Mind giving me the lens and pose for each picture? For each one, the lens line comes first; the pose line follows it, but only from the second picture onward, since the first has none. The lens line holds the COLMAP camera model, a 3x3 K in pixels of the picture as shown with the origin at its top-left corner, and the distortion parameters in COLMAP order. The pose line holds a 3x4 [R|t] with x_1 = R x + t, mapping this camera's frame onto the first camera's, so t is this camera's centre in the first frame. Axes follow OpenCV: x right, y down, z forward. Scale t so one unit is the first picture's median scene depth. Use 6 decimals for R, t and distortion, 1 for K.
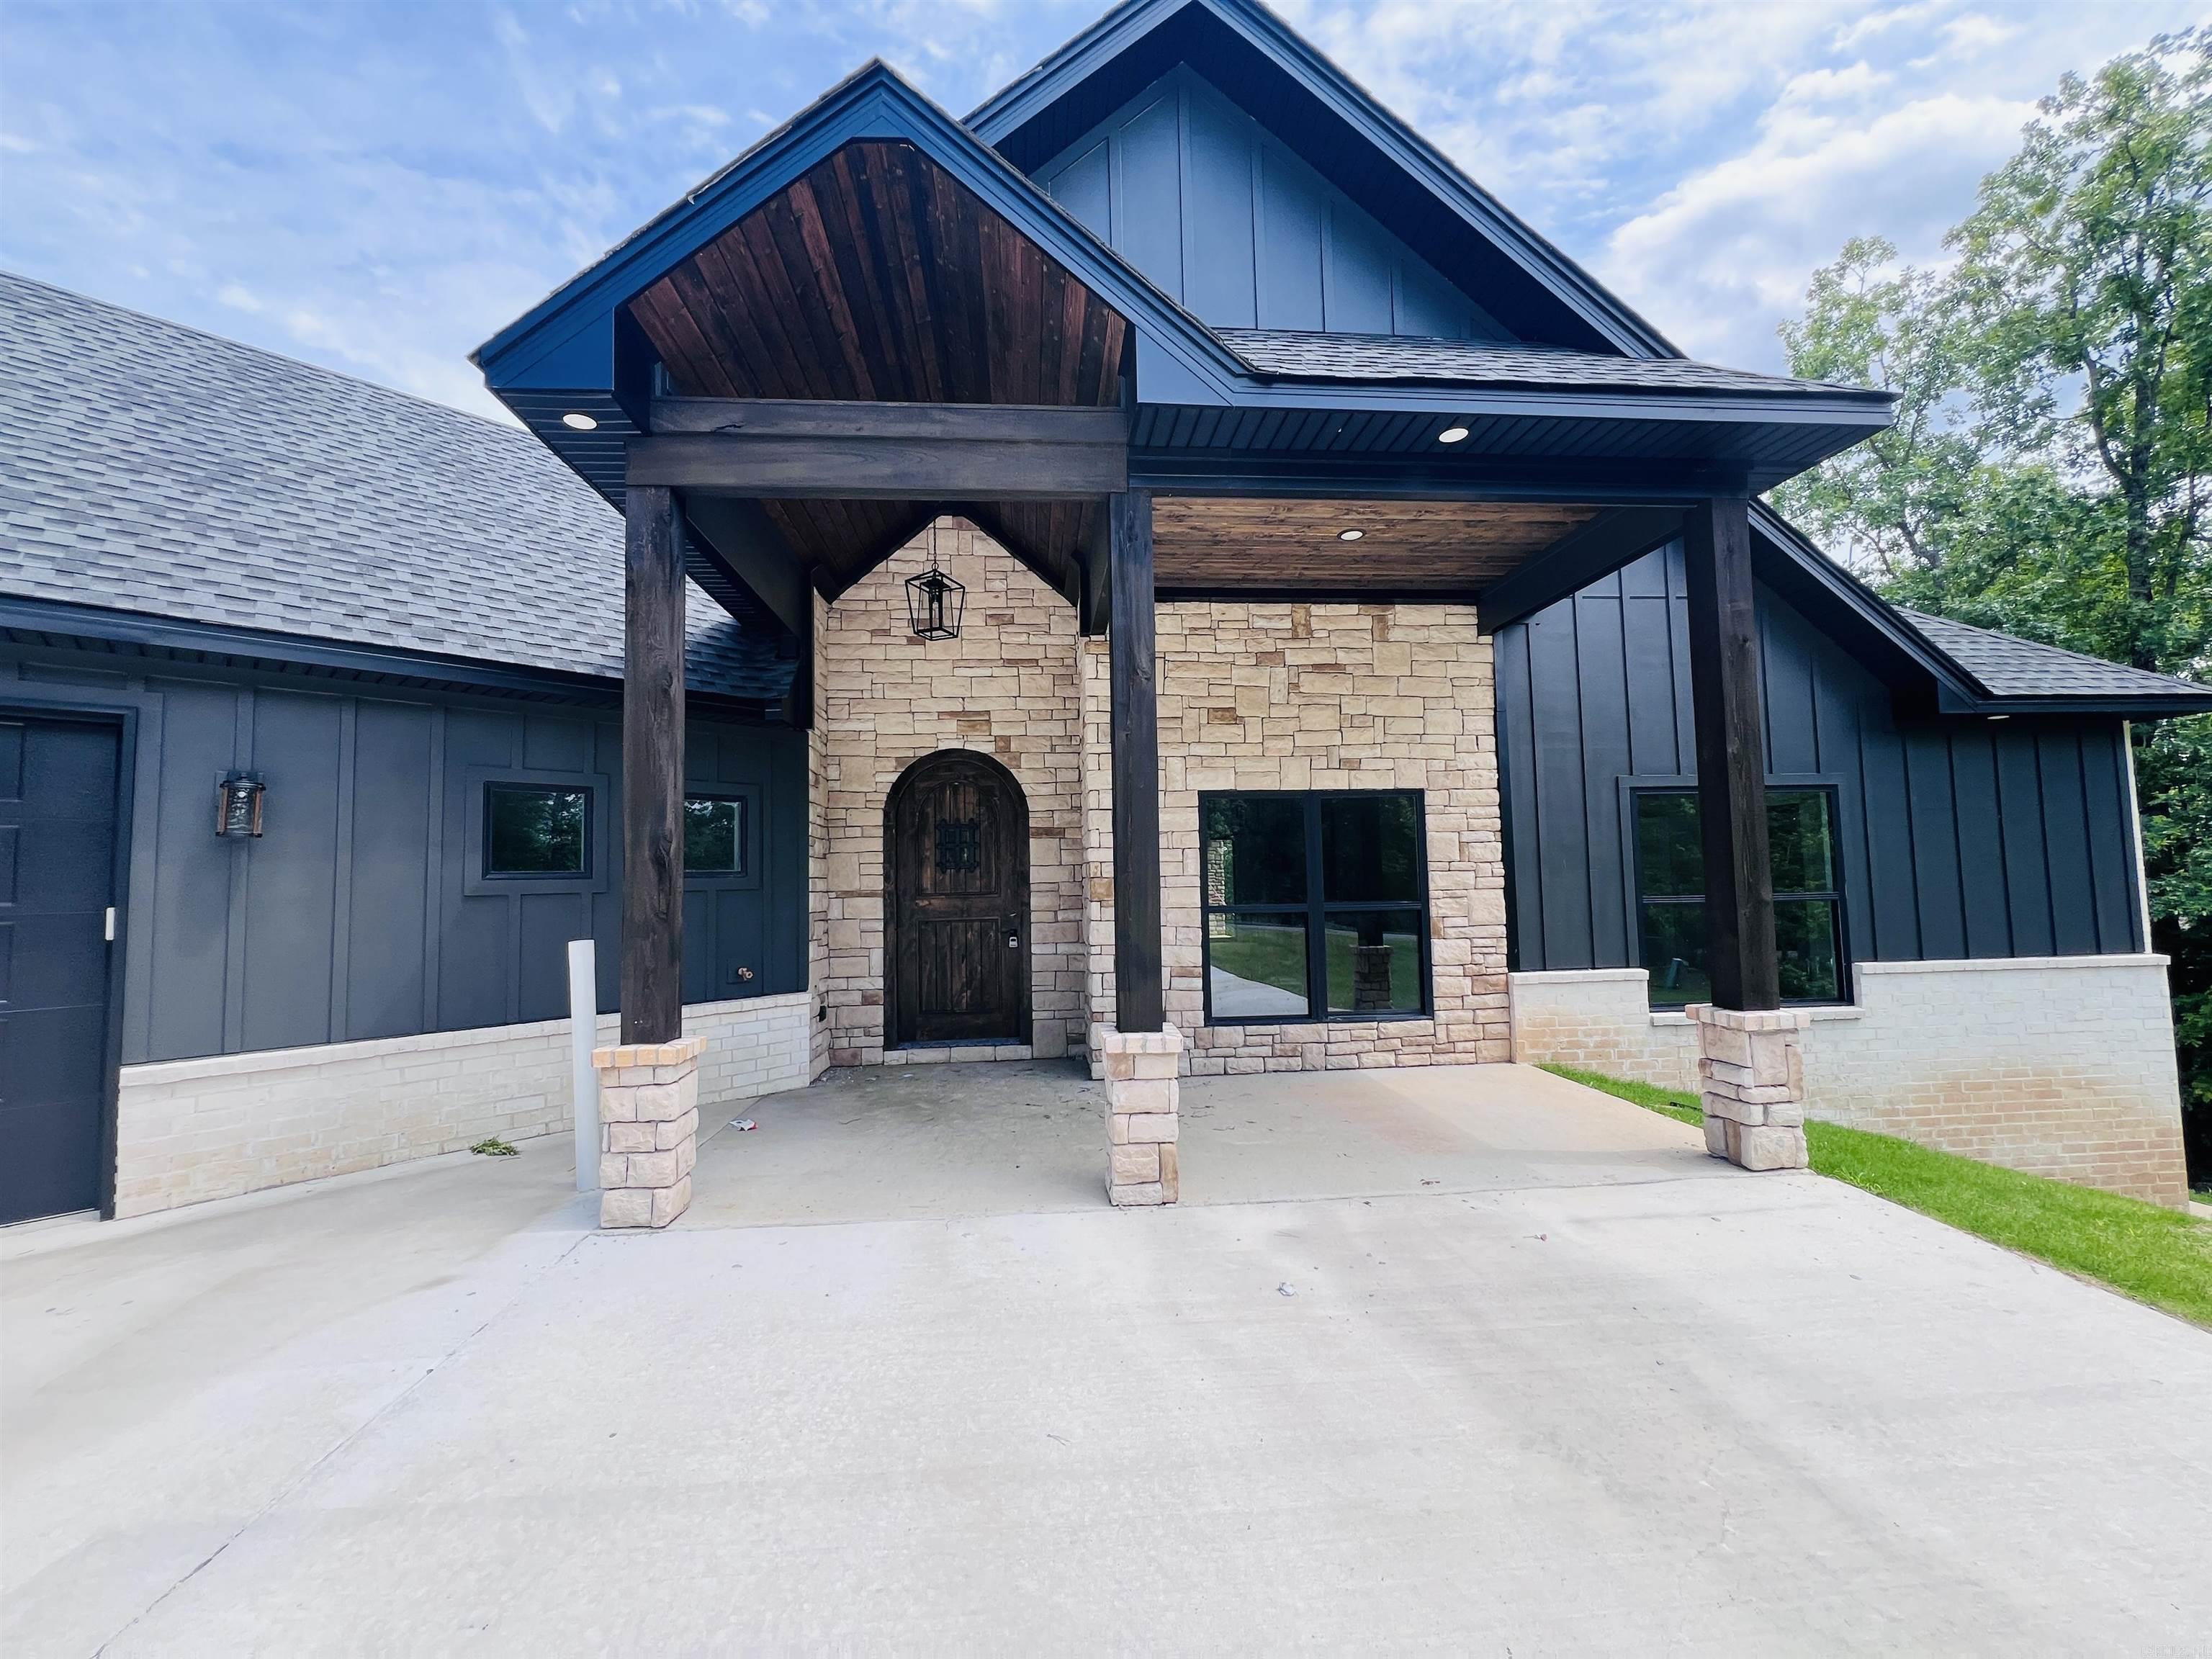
lens RADIAL K [[892.1, 0, 1097.6], [0, 892.1, 829.5], [0, 0, 1]] dist [-0.000543, 0.000545]
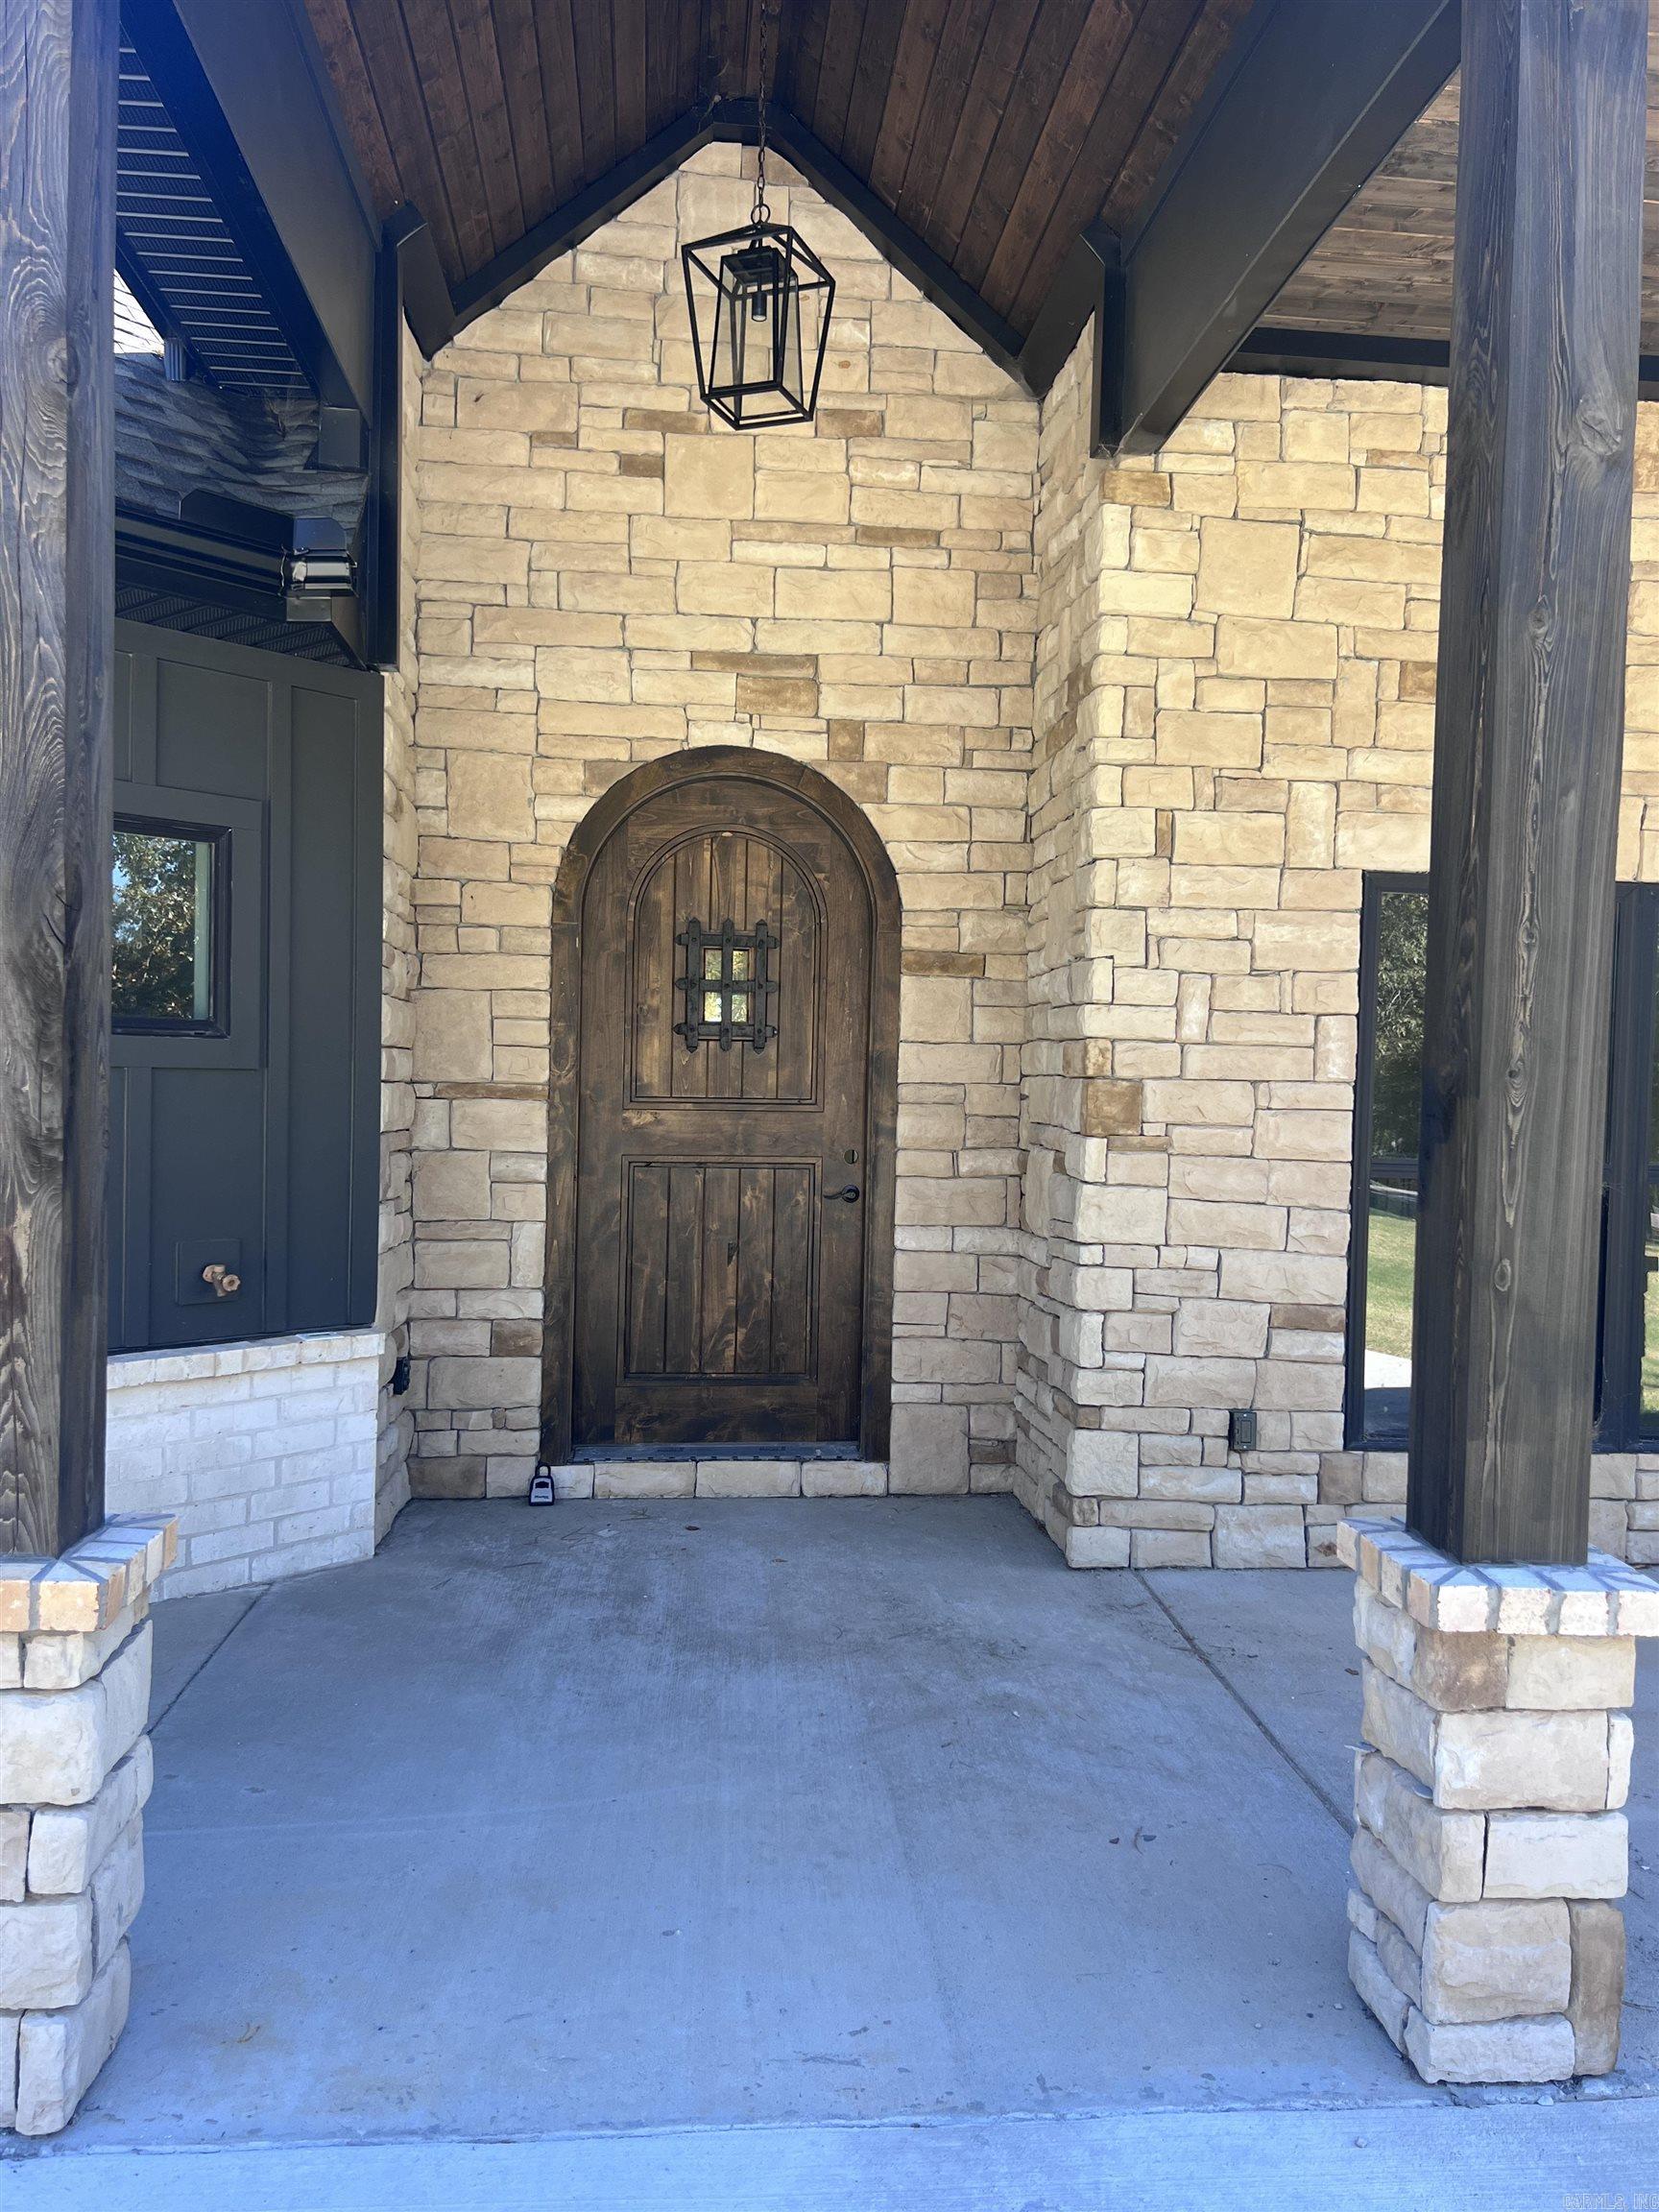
lens RADIAL K [[1672.0, 0, 834.0], [0, 1672.0, 1129.3], [0, 0, 1]] dist [0.053600, -0.051634]
pose [[0.998862, 0.042512, 0.021636, -0.132163], [-0.044300, 0.994929, 0.090295, 0.013951], [-0.017688, -0.091151, 0.995680, 0.237050]]
